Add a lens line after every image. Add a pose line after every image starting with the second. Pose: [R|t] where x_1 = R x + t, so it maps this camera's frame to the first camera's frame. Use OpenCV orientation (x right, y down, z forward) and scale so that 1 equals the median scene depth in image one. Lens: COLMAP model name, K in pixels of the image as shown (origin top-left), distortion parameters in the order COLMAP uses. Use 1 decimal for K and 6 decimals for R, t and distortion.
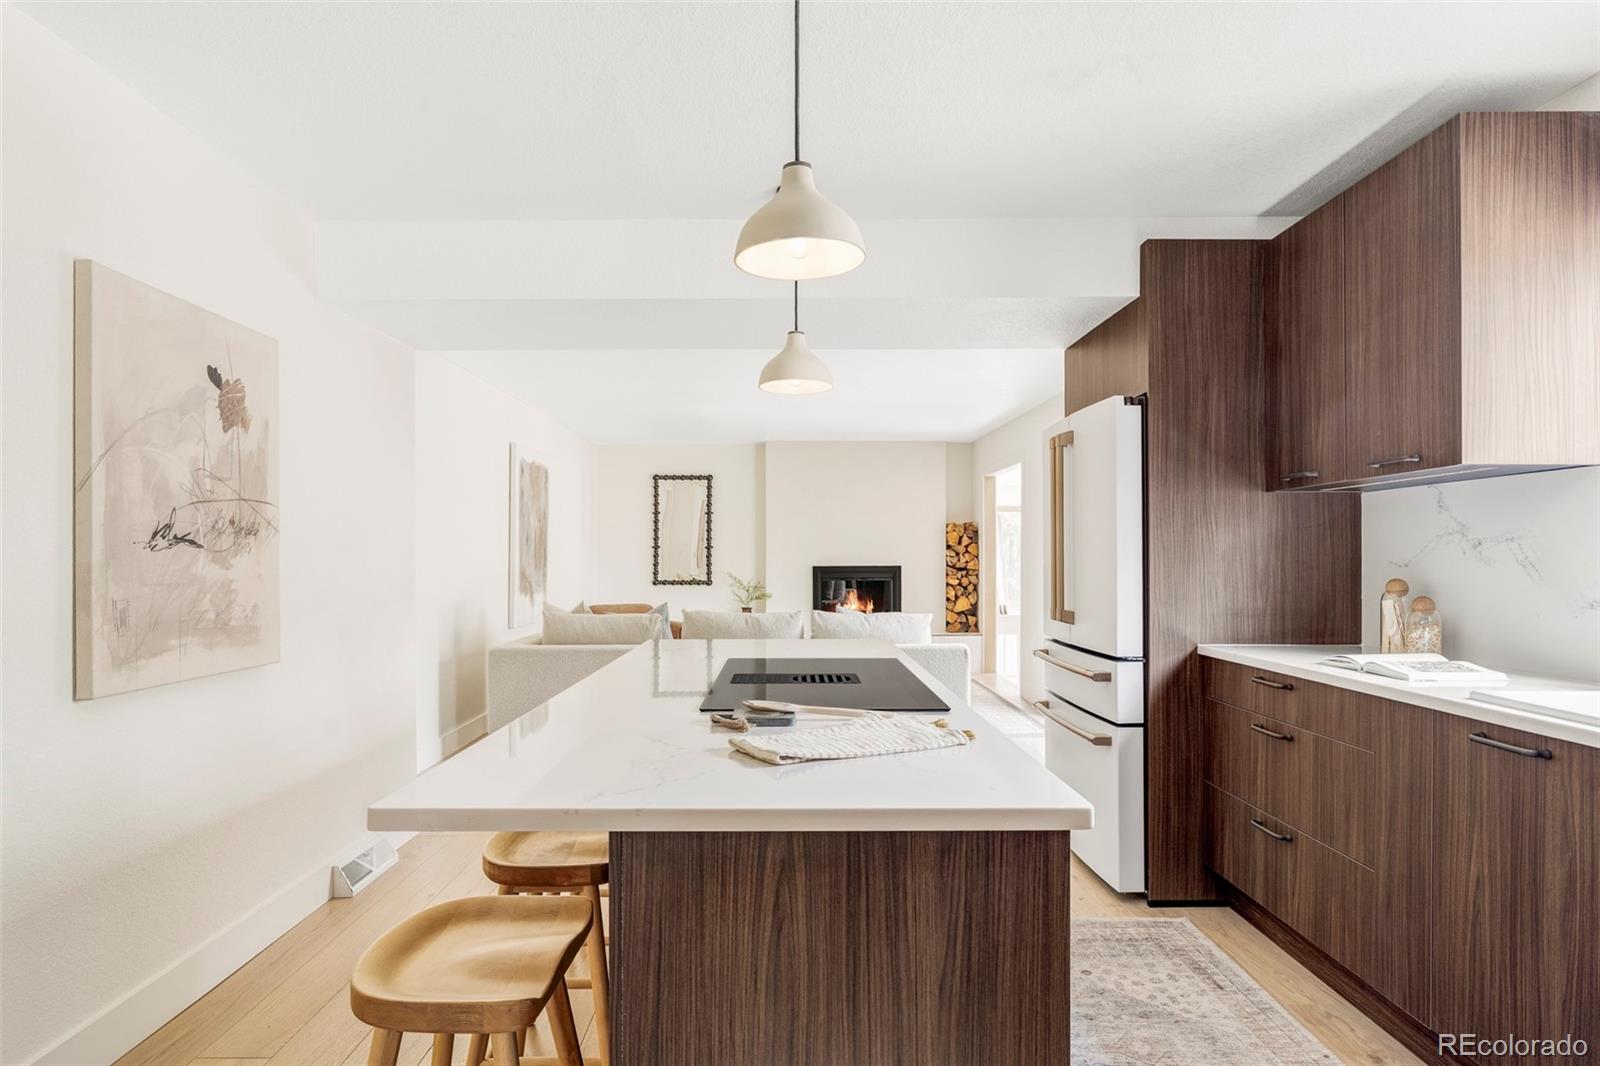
lens RADIAL K [[888.2, 0, 814.8], [0, 888.2, 540.8], [0, 0, 1]] dist [-0.003383, 0.003905]
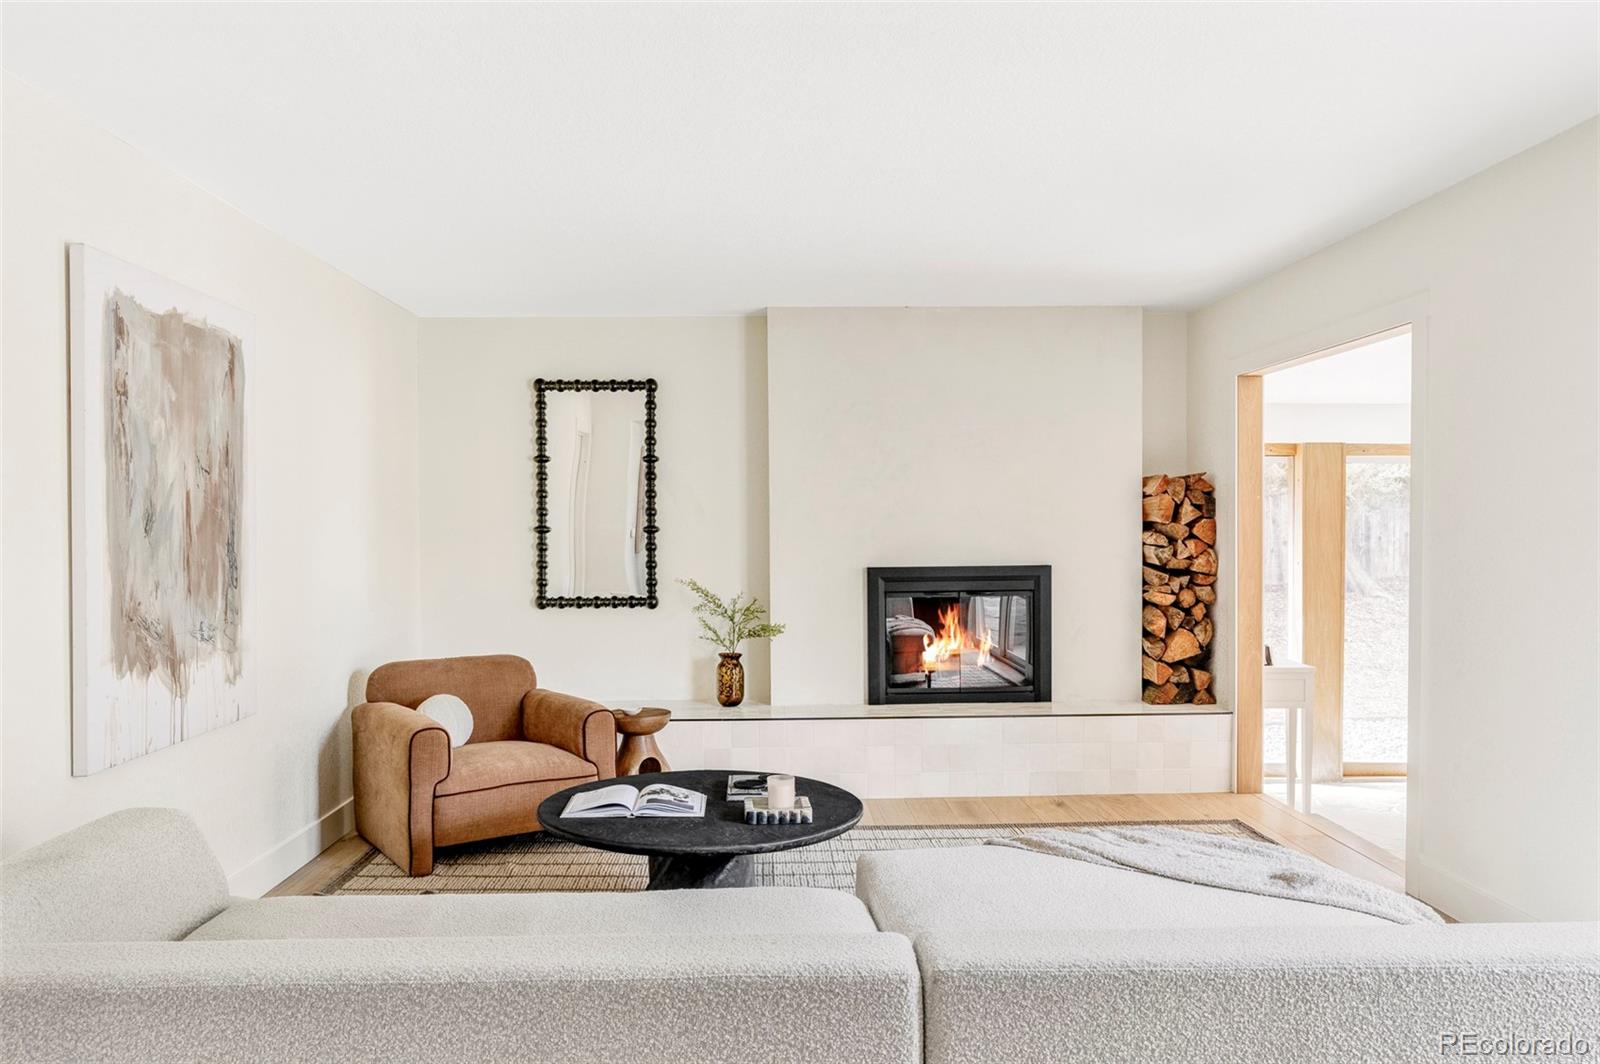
lens RADIAL K [[1107.0, 0, 788.2], [0, 1107.0, 537.3], [0, 0, 1]] dist [0.001140, -0.000323]
pose [[0.999984, -0.005620, -0.001014, -0.044760], [0.005645, 0.999631, 0.026586, -0.003915], [0.000864, -0.026591, 0.999646, 0.404111]]
